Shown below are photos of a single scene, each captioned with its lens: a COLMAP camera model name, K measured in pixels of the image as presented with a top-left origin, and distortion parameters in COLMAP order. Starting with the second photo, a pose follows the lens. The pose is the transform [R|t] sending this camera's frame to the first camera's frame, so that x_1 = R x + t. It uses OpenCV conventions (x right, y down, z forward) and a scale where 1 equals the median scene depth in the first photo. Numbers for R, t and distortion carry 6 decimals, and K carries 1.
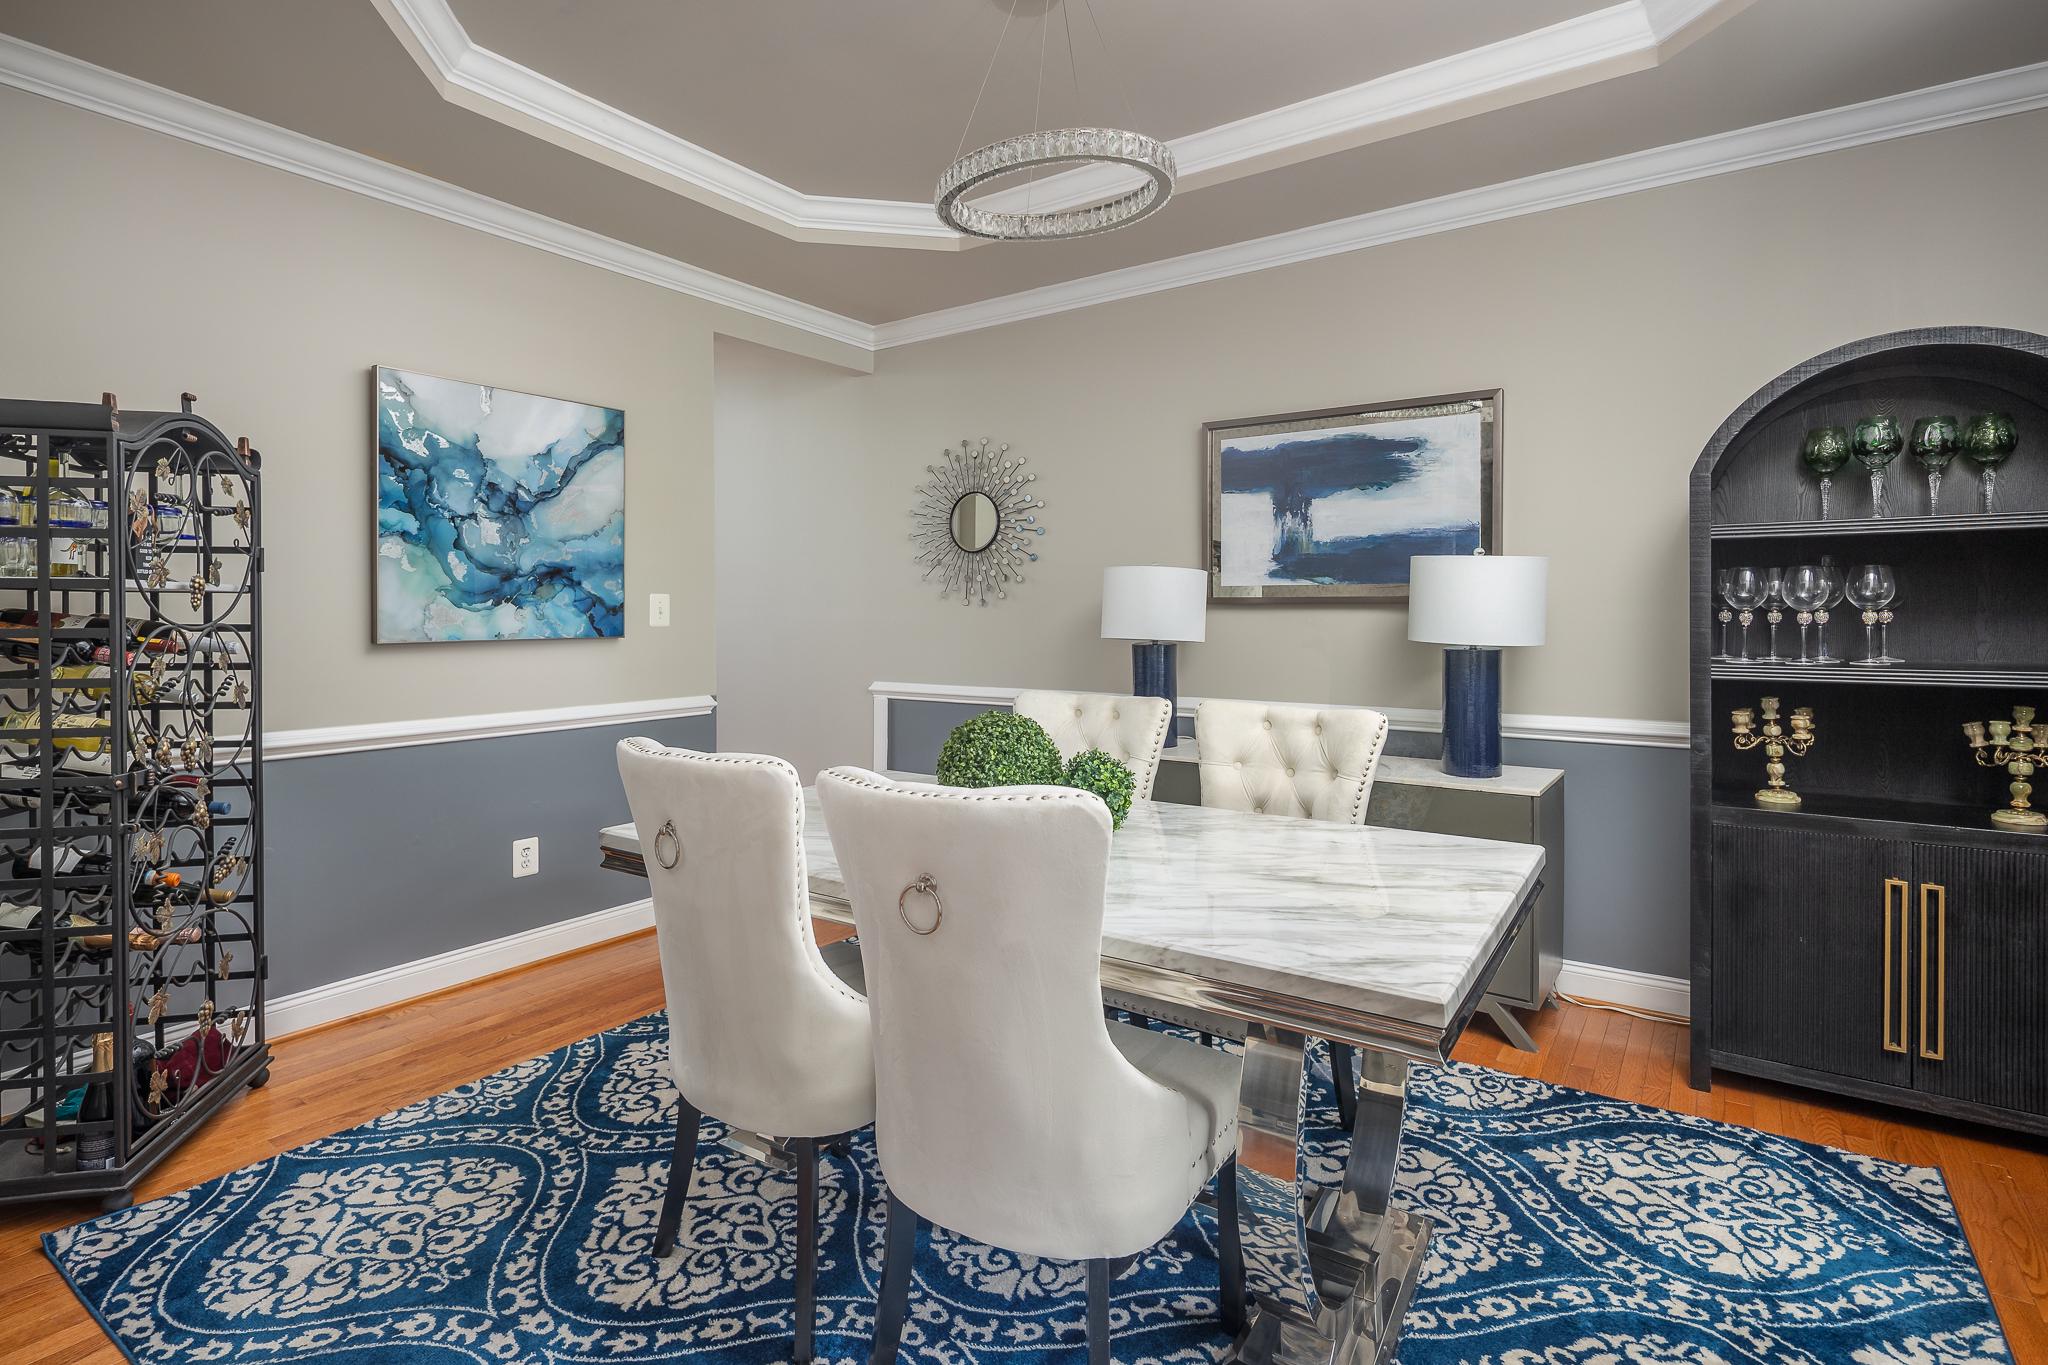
lens RADIAL K [[998.0, 0, 1018.8], [0, 998.0, 615.4], [0, 0, 1]] dist [-0.002177, -0.000211]
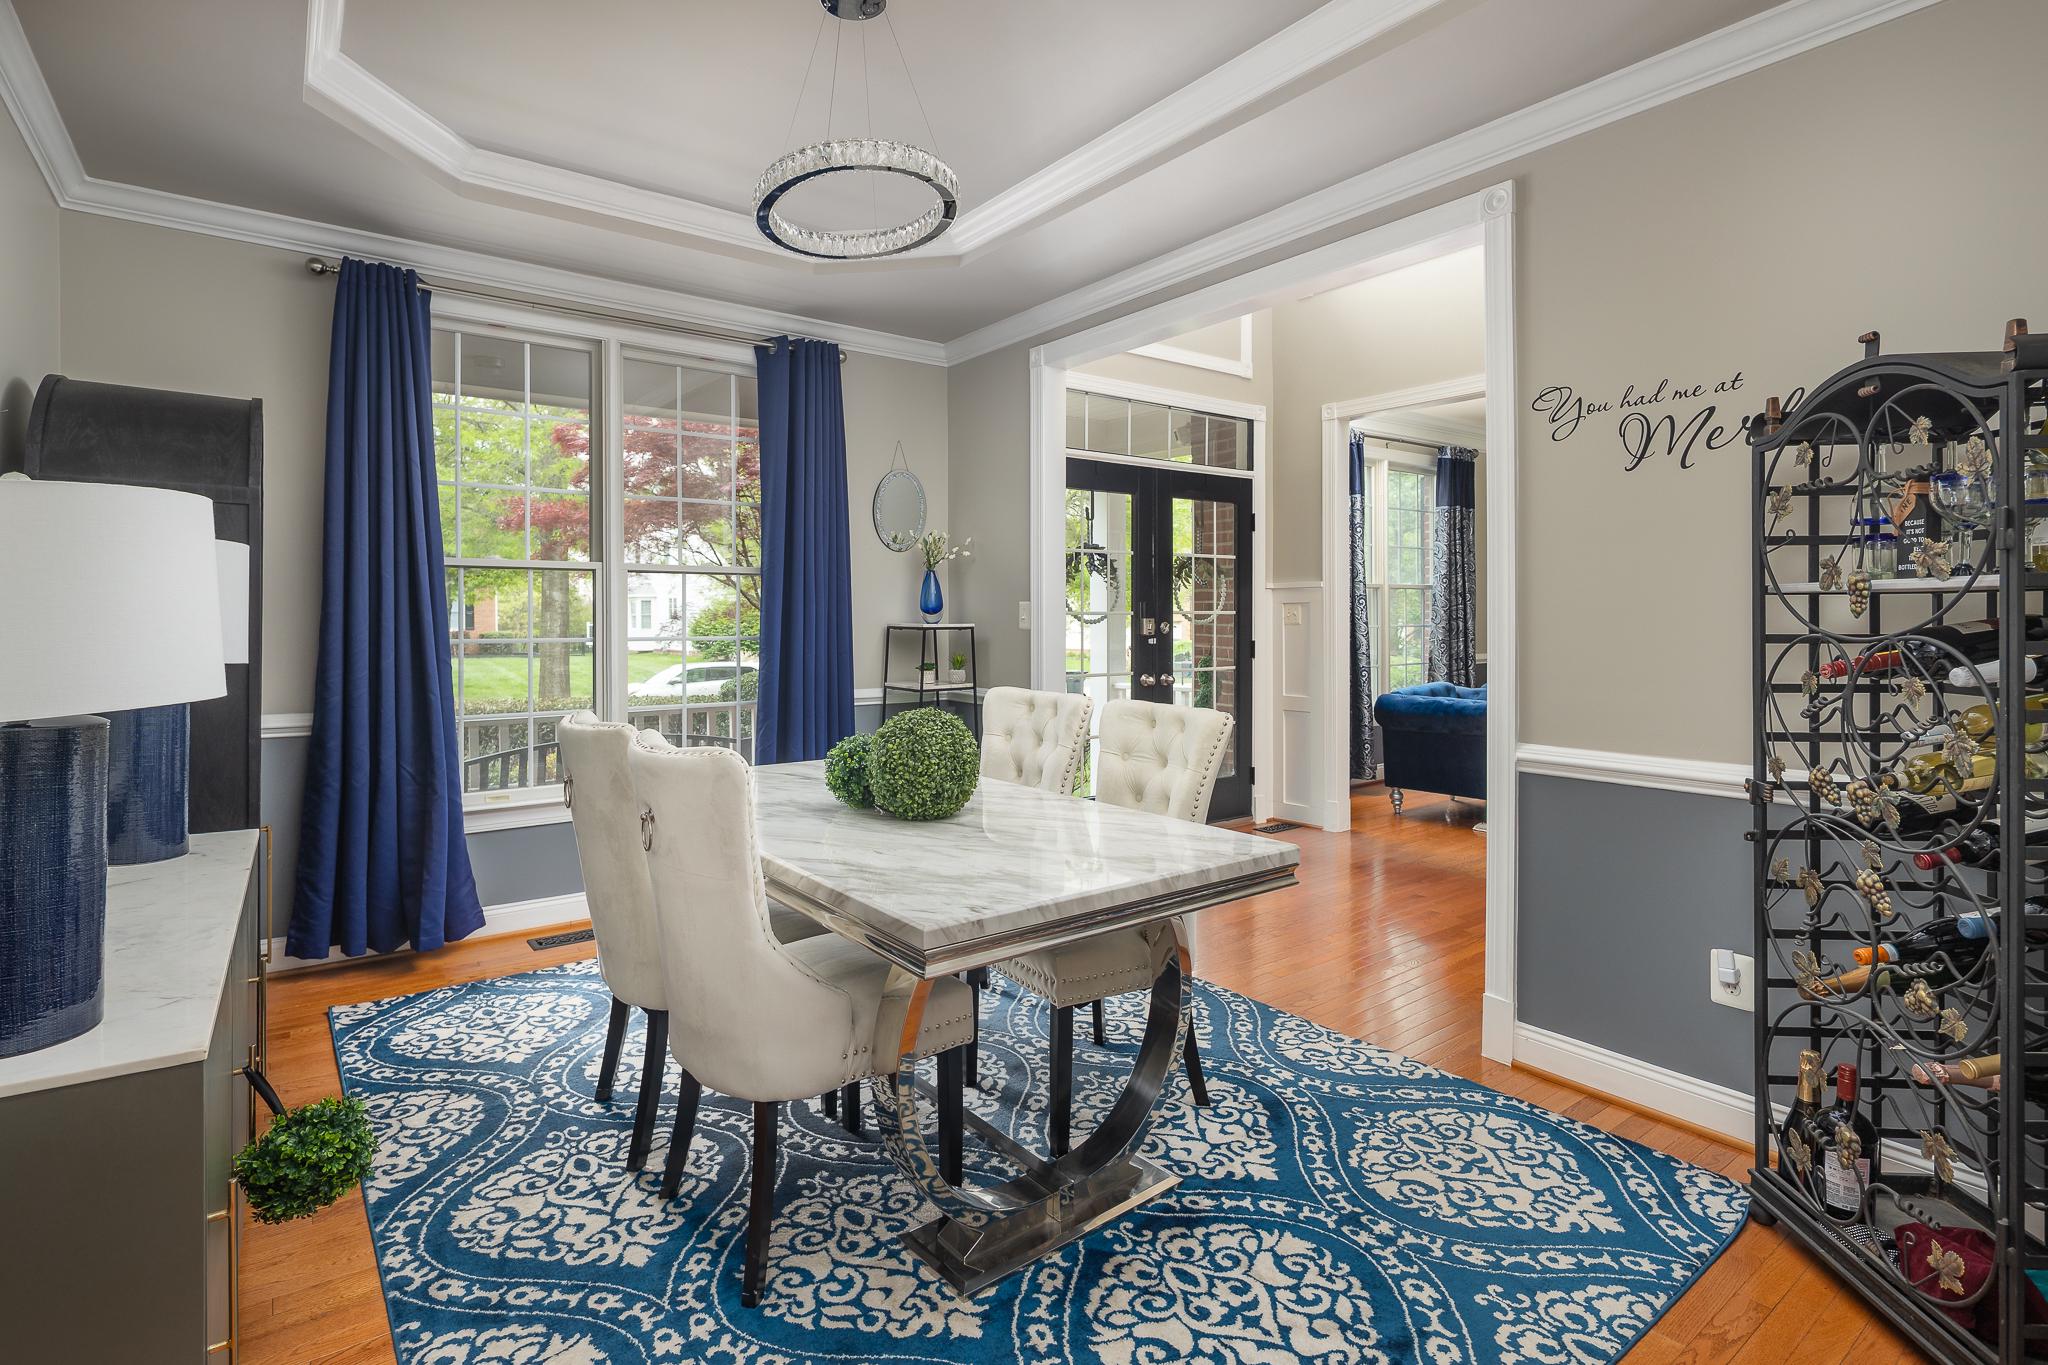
lens RADIAL K [[998.0, 0, 1009.5], [0, 998.0, 608.1], [0, 0, 1]] dist [-0.002177, -0.000211]
pose [[-0.947840, 0.003602, 0.318725, -0.482139], [0.003444, 0.999994, -0.001057, -0.018344], [-0.318726, 0.000096, -0.947847, 2.091383]]
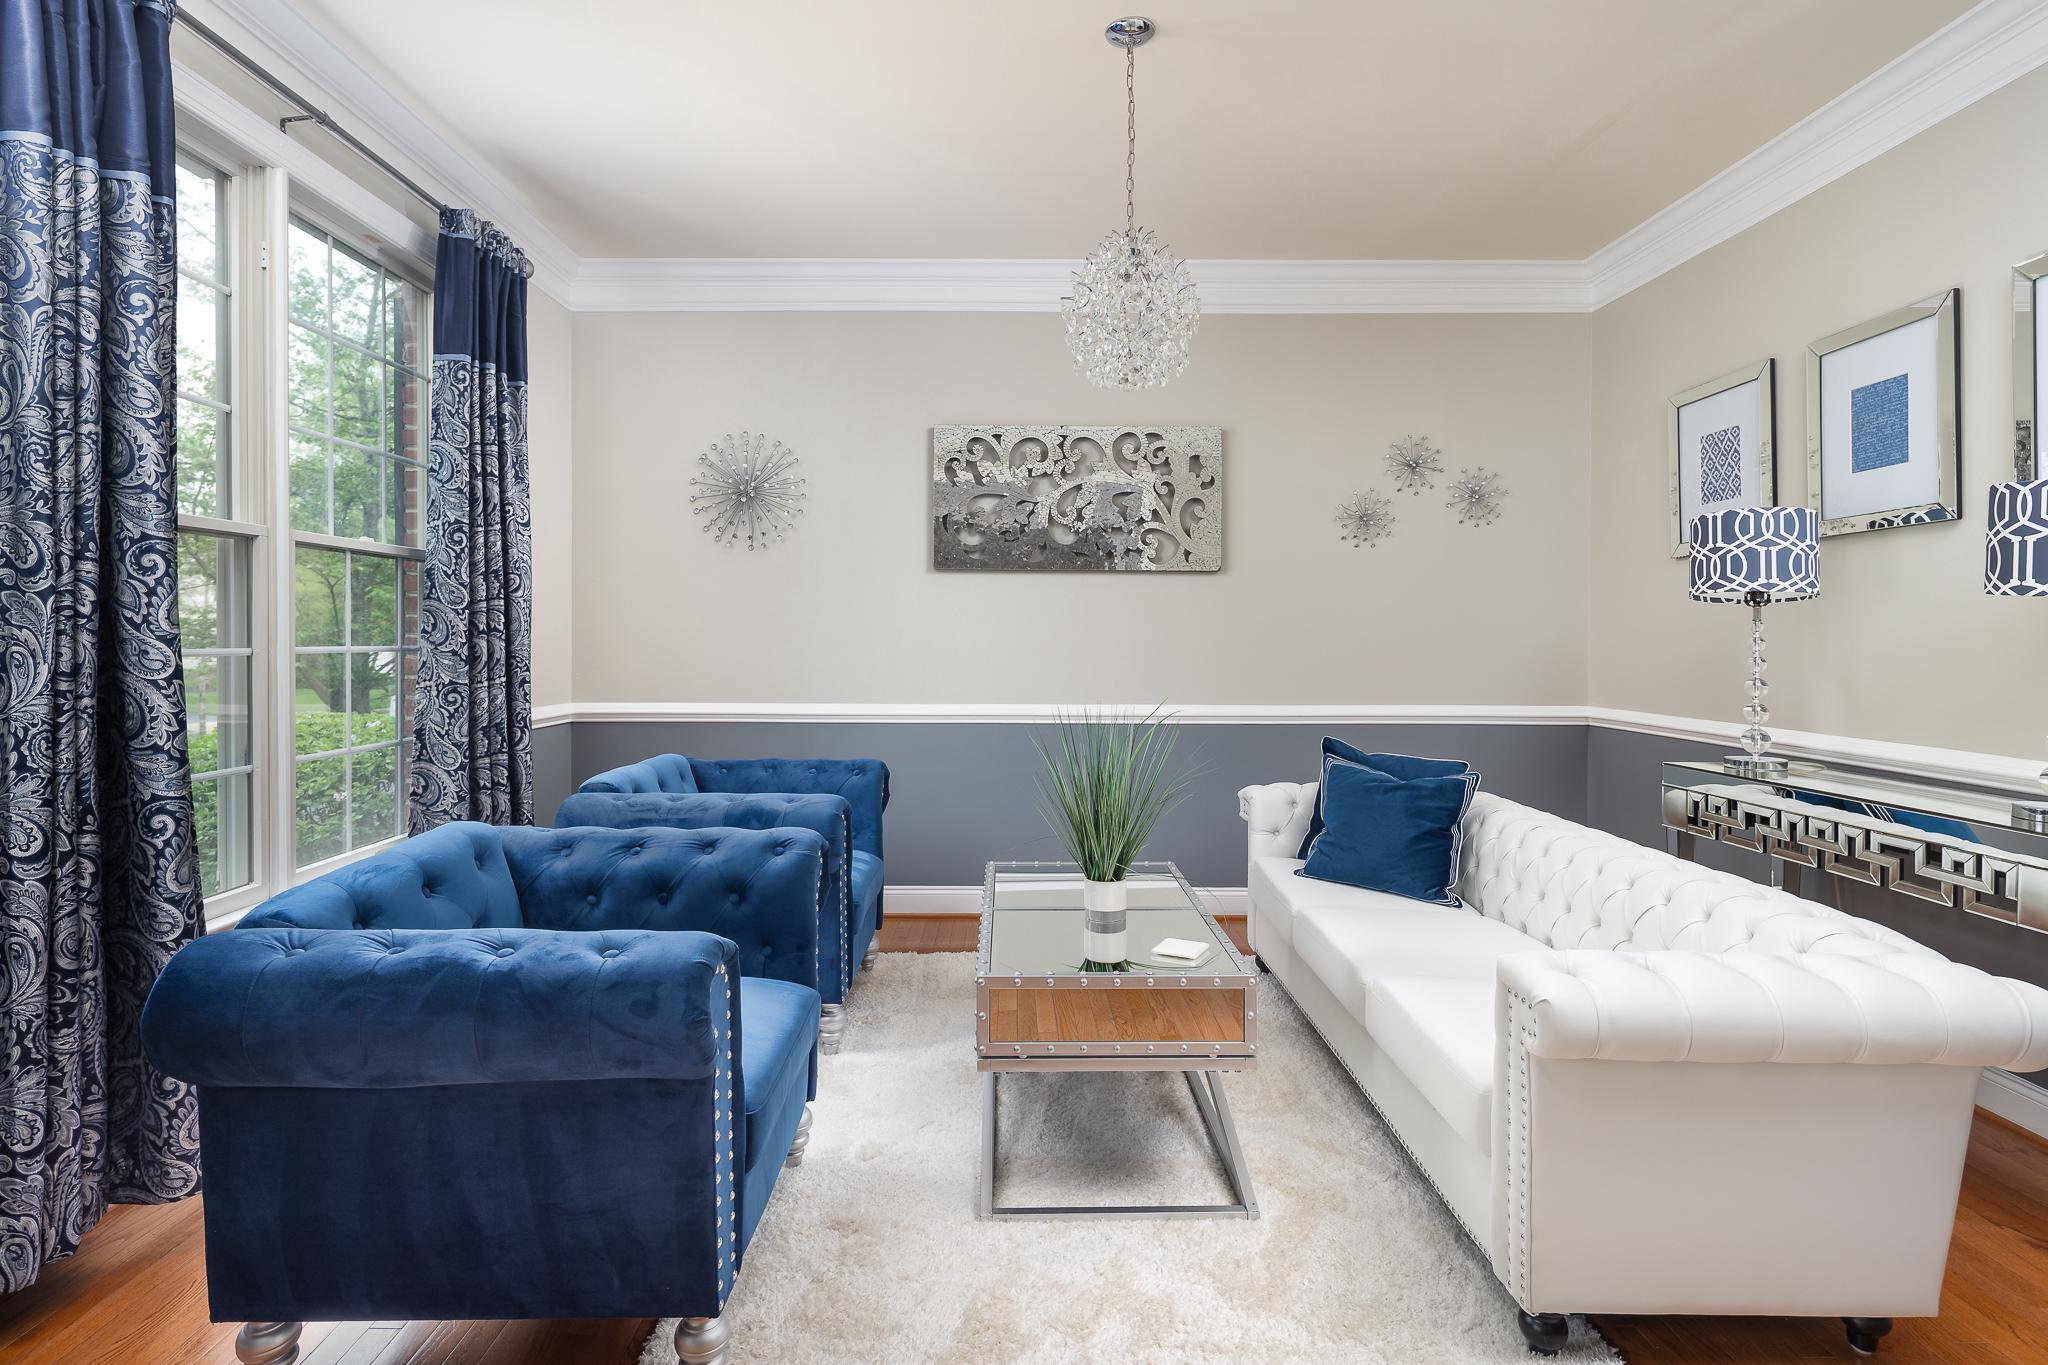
lens RADIAL K [[998.0, 0, 1024.6], [0, 998.0, 627.0], [0, 0, 1]] dist [-0.002177, -0.000211]
pose [[-0.812516, 0.001347, -0.582937, -0.537217], [-0.001758, 0.999987, 0.004761, -0.010133], [0.582936, 0.004893, -0.812503, 1.334938]]
